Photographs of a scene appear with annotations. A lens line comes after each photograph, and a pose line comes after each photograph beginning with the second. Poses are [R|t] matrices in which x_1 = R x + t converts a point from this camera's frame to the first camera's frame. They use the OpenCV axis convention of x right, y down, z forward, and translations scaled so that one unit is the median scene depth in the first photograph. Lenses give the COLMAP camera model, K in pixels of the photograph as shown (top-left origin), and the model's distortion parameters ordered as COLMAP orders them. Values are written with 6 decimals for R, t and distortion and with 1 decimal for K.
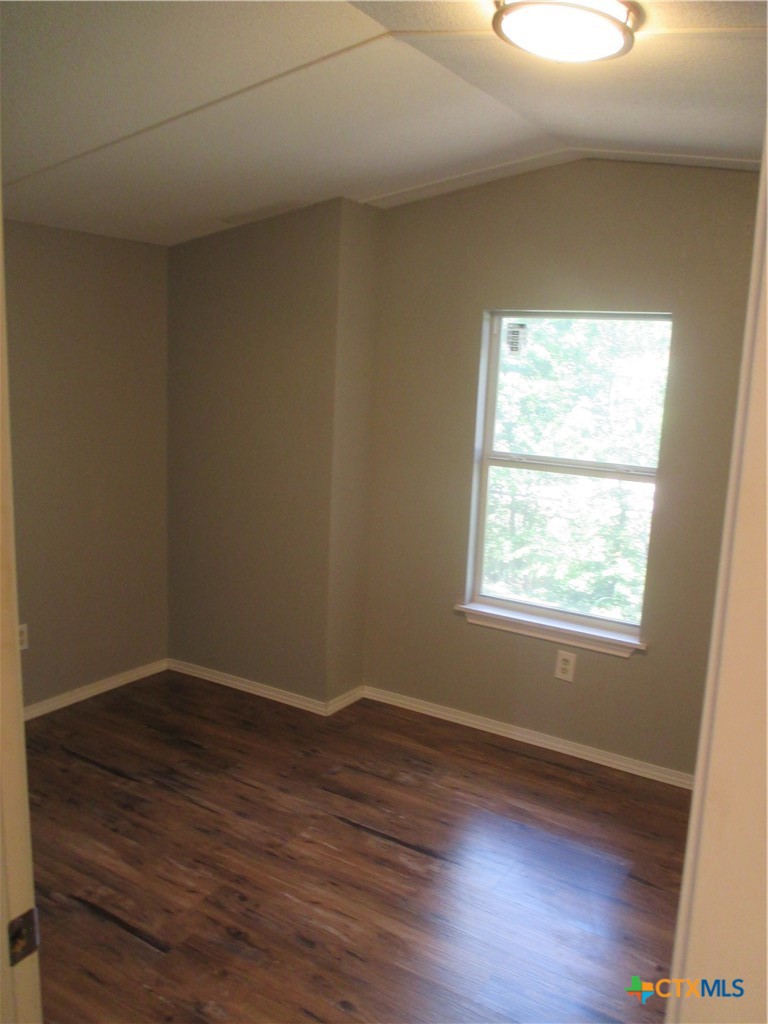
lens RADIAL K [[839.5, 0, 385.9], [0, 839.5, 513.7], [0, 0, 1]] dist [-0.048043, 0.011304]
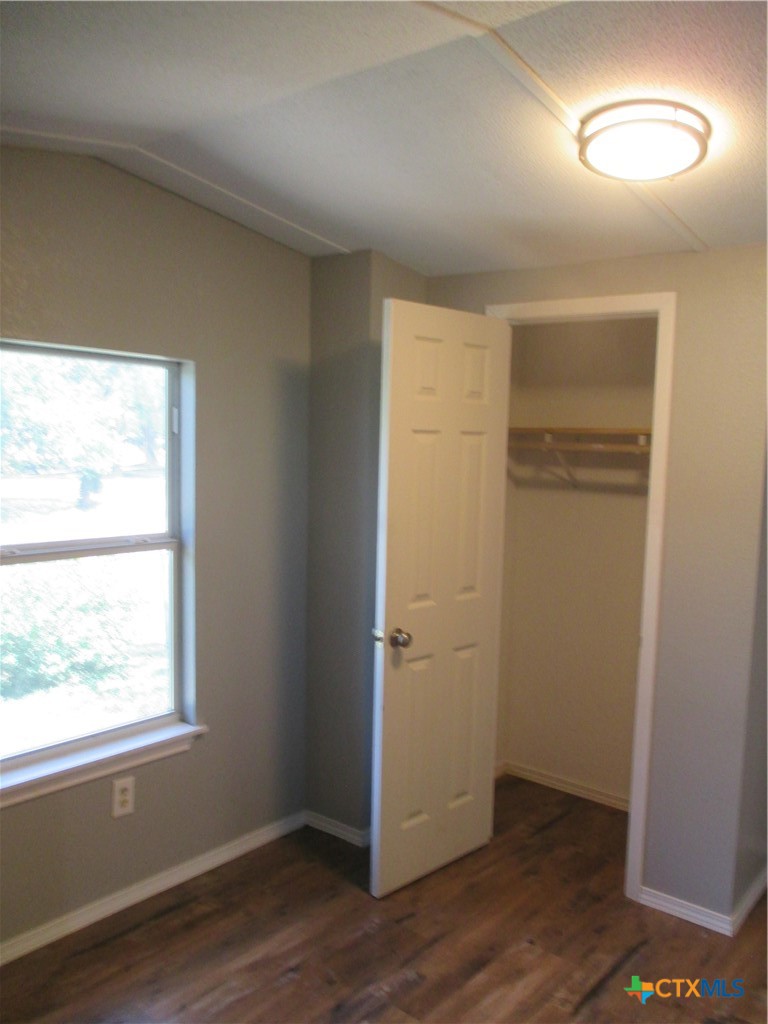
lens RADIAL K [[854.7, 0, 384.7], [0, 854.7, 523.6], [0, 0, 1]] dist [-0.013001, -0.001399]
pose [[0.125727, -0.139480, 0.982211, -0.522539], [0.146099, 0.981875, 0.120731, -0.136173], [-0.981248, 0.128321, 0.143826, 0.624113]]
